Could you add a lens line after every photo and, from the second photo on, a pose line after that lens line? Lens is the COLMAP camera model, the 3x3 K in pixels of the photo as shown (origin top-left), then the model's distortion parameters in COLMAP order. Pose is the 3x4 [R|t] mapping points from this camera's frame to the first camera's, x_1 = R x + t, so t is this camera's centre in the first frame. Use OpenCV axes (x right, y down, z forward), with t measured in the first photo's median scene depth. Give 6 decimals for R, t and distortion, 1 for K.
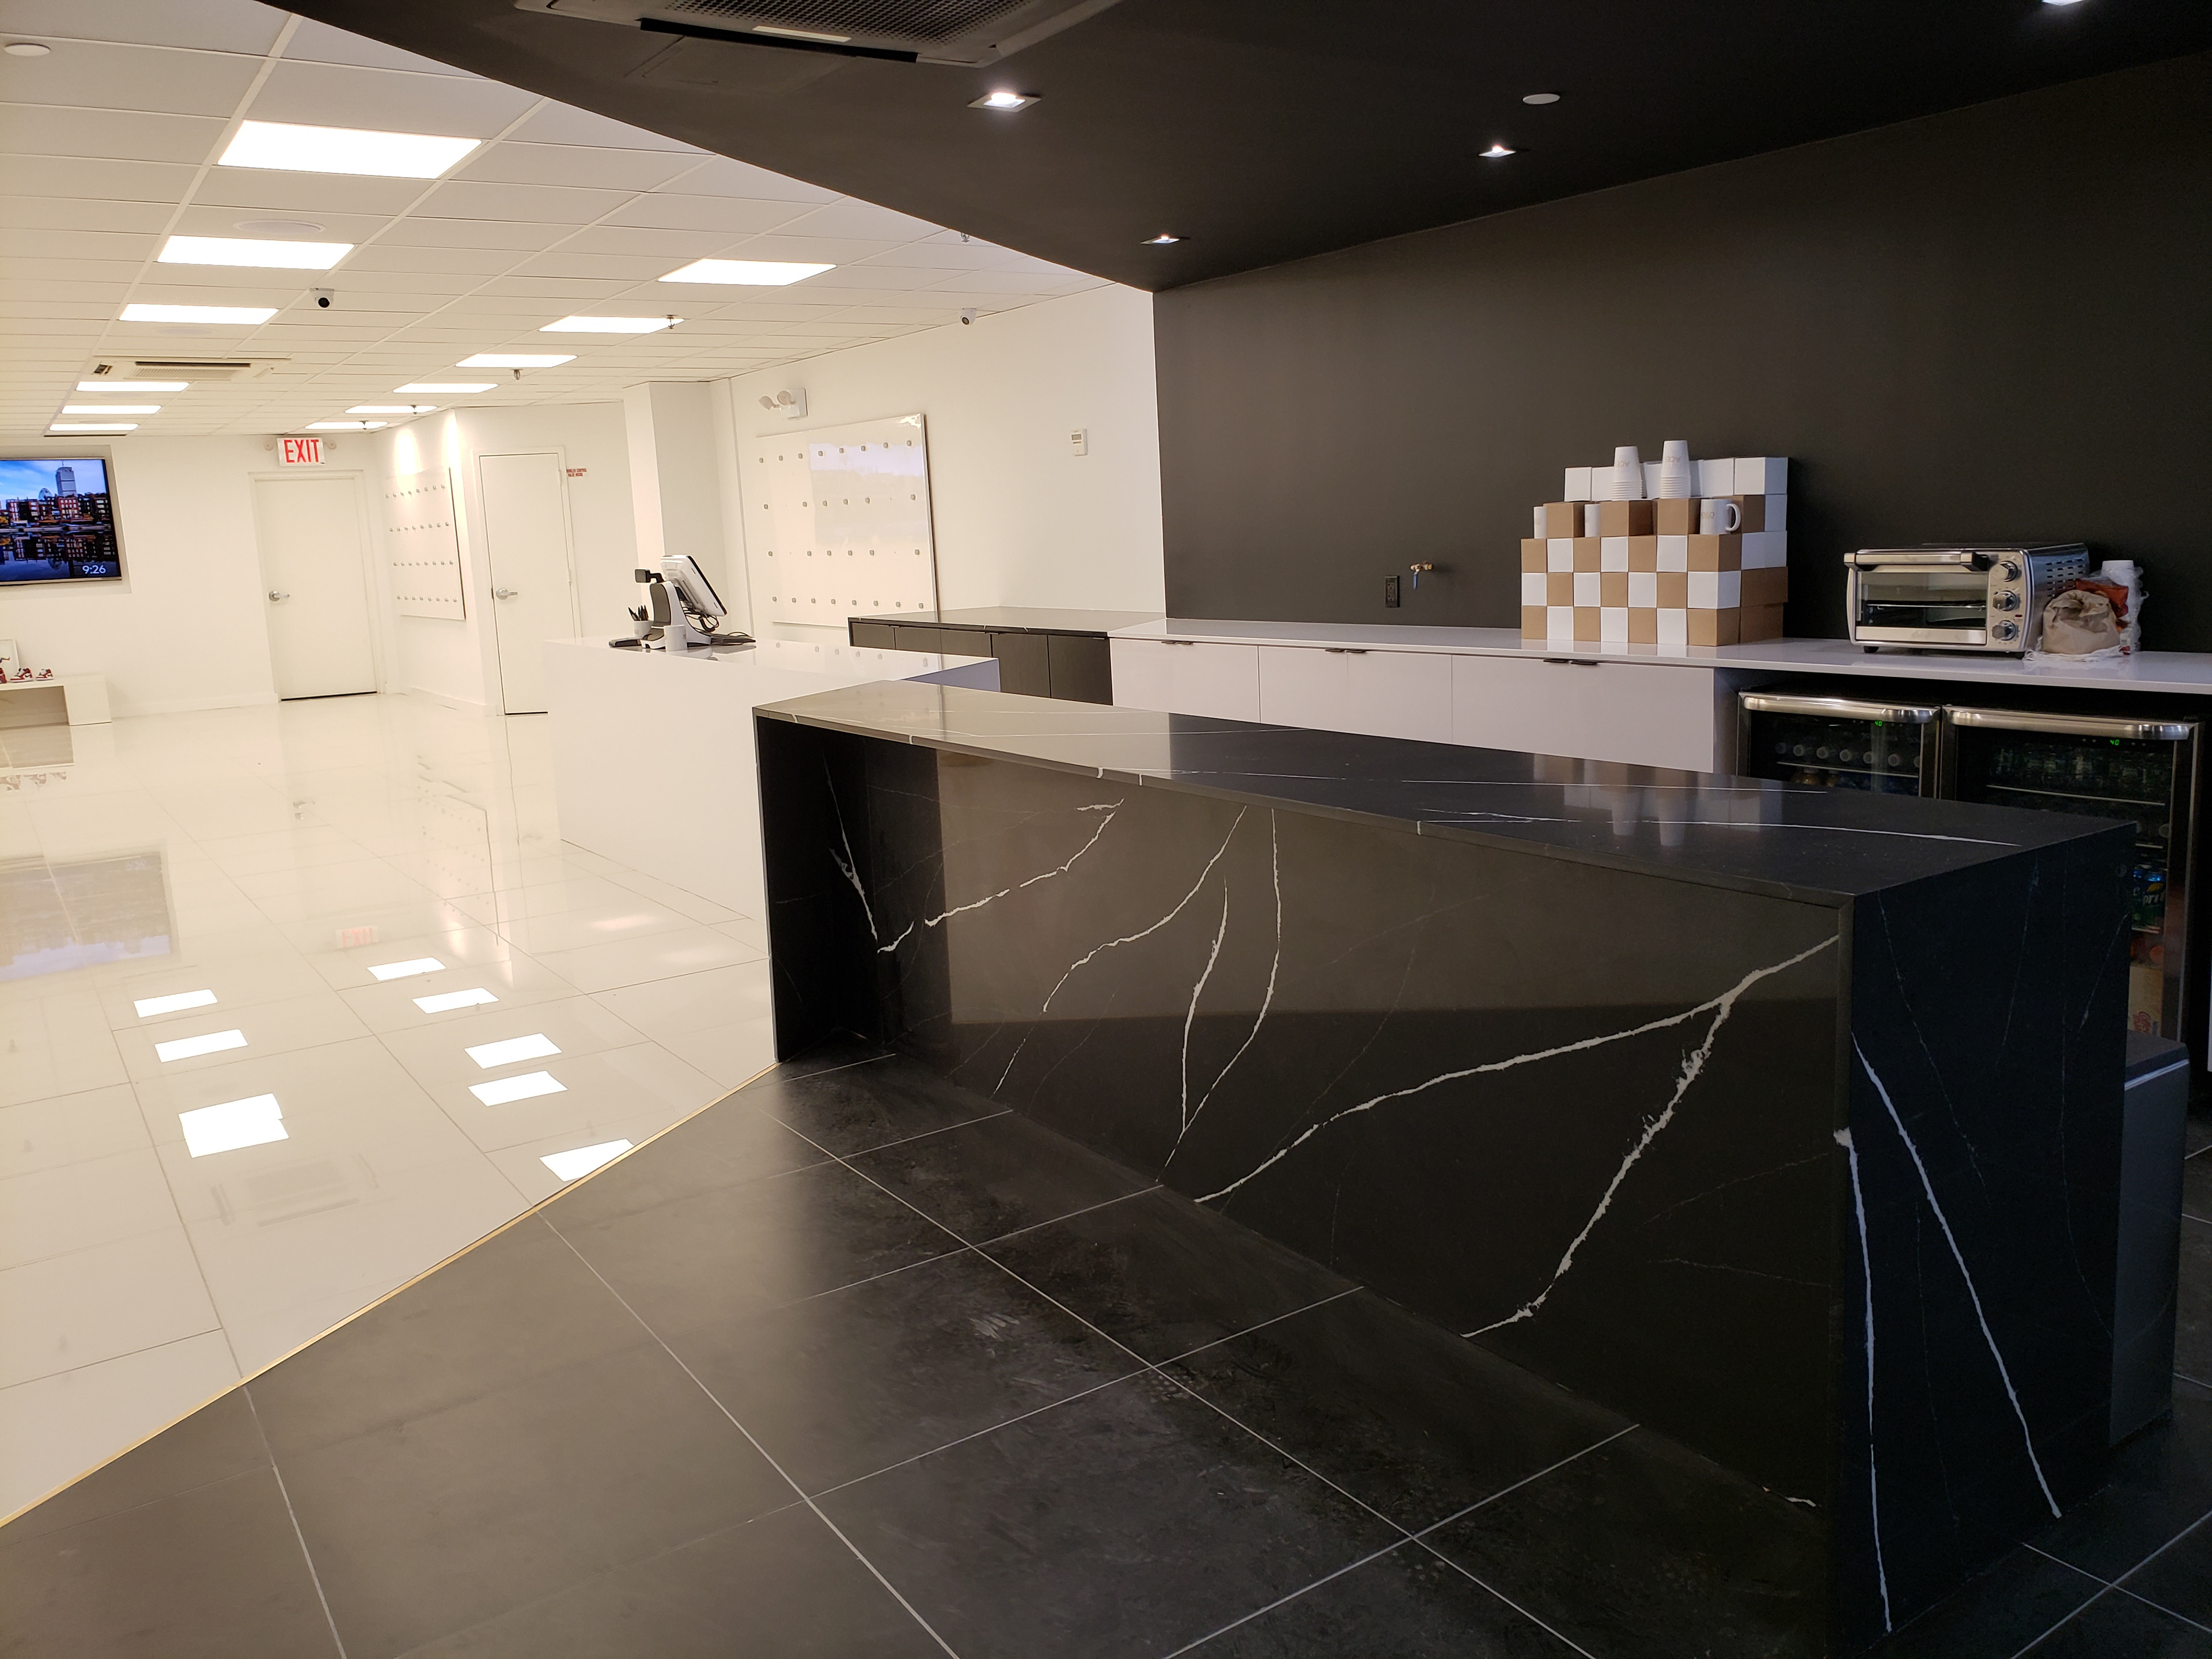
lens RADIAL K [[1713.8, 0, 1106.1], [0, 1713.8, 803.5], [0, 0, 1]] dist [0.004116, 0.047863]
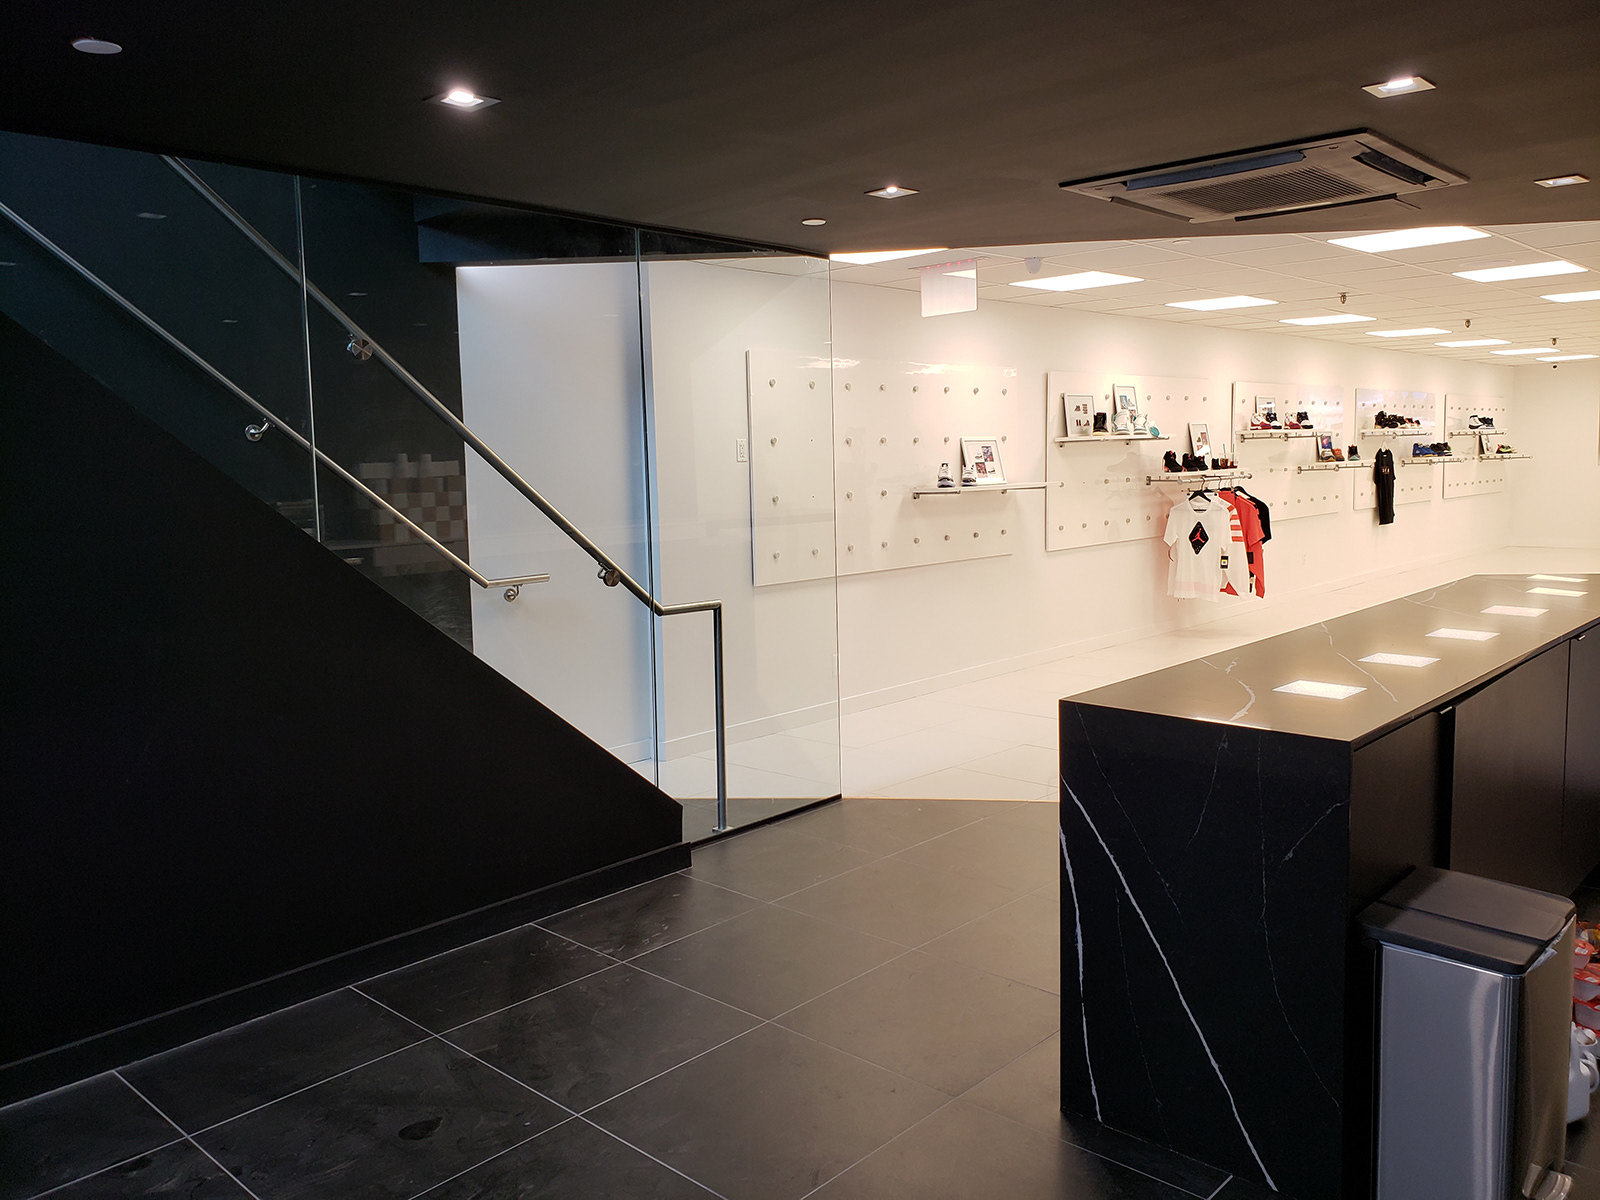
lens RADIAL K [[1213.8, 0, 800.0], [0, 1213.8, 600.0], [0, 0, 1]] dist [0.010836, 0.003755]
pose [[0.206431, 0.151797, -0.966615, 0.244297], [-0.144499, 0.981790, 0.123321, -0.026932], [0.967732, 0.114218, 0.224607, 0.055198]]
